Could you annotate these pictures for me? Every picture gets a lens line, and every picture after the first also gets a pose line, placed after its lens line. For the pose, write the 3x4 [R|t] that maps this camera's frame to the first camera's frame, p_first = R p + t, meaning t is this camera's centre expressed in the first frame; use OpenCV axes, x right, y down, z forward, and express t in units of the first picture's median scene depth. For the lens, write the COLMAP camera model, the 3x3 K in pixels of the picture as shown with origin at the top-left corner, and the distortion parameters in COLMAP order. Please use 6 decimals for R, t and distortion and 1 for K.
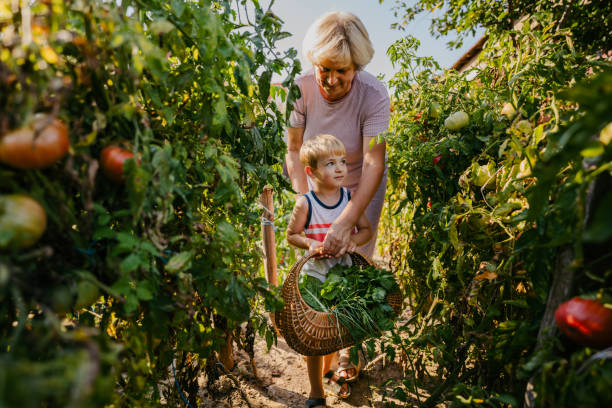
lens RADIAL K [[351.3, 0, 306.0], [0, 351.3, 204.0], [0, 0, 1]] dist [-0.040939, 0.039257]
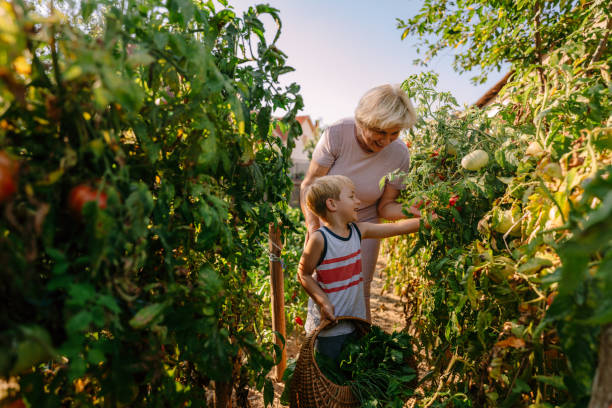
lens RADIAL K [[347.0, 0, 306.0], [0, 347.0, 204.0], [0, 0, 1]] dist [-0.002185, 0.025657]
pose [[0.997492, 0.027250, -0.065325, 0.059880], [-0.032742, 0.995883, -0.084531, -0.037917], [0.062753, 0.086458, 0.994277, 0.085230]]
